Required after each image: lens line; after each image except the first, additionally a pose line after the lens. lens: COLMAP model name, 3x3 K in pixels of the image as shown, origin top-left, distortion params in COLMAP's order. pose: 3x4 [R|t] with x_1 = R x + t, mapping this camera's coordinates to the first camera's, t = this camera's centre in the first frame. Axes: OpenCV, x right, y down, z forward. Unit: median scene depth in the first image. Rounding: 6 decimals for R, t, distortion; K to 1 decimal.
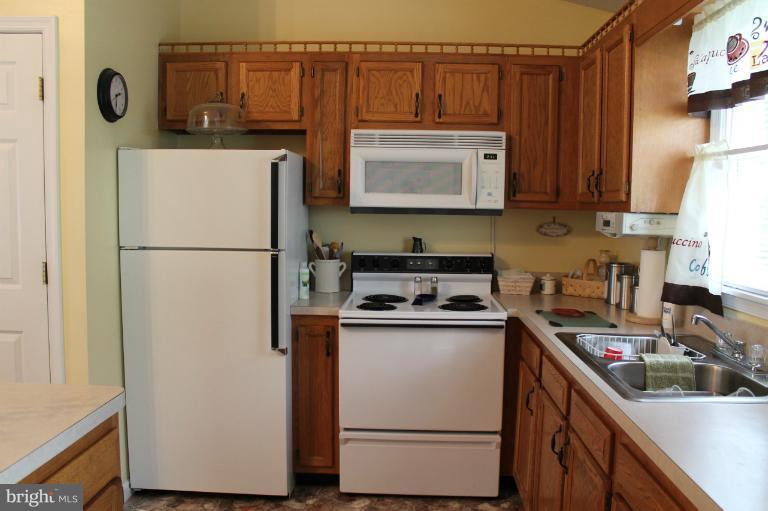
lens RADIAL K [[644.9, 0, 384.0], [0, 644.9, 255.5], [0, 0, 1]] dist [-0.170114, 0.147112]
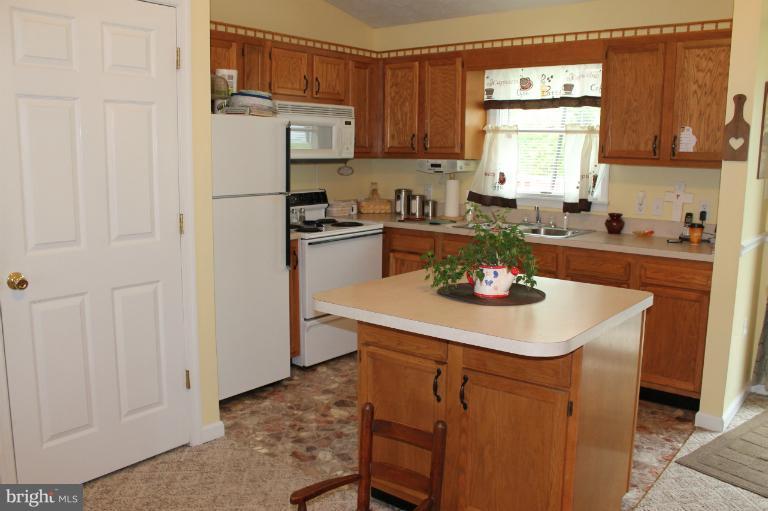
lens RADIAL K [[667.2, 0, 384.0], [0, 667.2, 255.5], [0, 0, 1]] dist [-0.168336, 0.168009]
pose [[0.601317, -0.133276, 0.787817, -1.033236], [0.062464, 0.990814, 0.119940, -0.028645], [-0.796565, -0.022912, 0.604119, -0.008153]]
